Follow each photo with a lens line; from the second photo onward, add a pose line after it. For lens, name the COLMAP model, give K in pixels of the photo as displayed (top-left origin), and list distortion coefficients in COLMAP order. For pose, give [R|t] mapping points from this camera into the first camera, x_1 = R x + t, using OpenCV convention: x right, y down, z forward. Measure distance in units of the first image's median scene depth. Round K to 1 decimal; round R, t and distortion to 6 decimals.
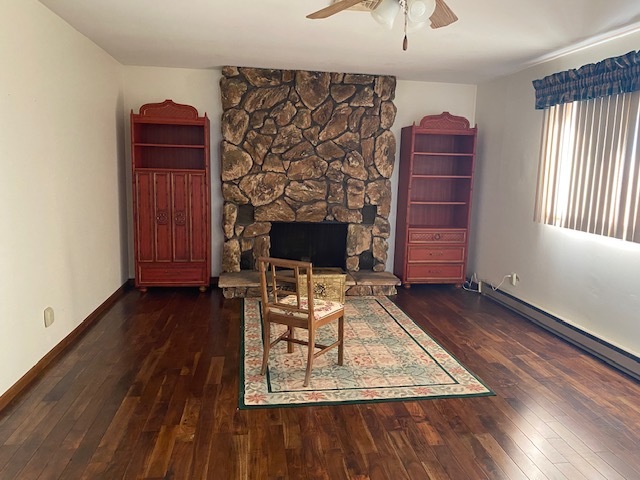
lens RADIAL K [[485.3, 0, 320.0], [0, 485.3, 240.0], [0, 0, 1]] dist [0.096134, -0.204631]
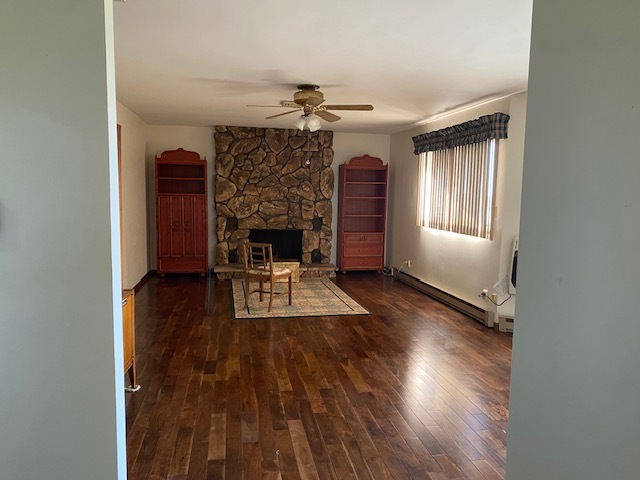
lens RADIAL K [[485.3, 0, 320.0], [0, 485.3, 240.0], [0, 0, 1]] dist [0.096134, -0.204631]
pose [[0.999053, -0.012756, 0.041586, 0.050825], [0.014727, 0.998767, -0.047418, 0.068544], [-0.040930, 0.047986, 0.998009, -0.474248]]
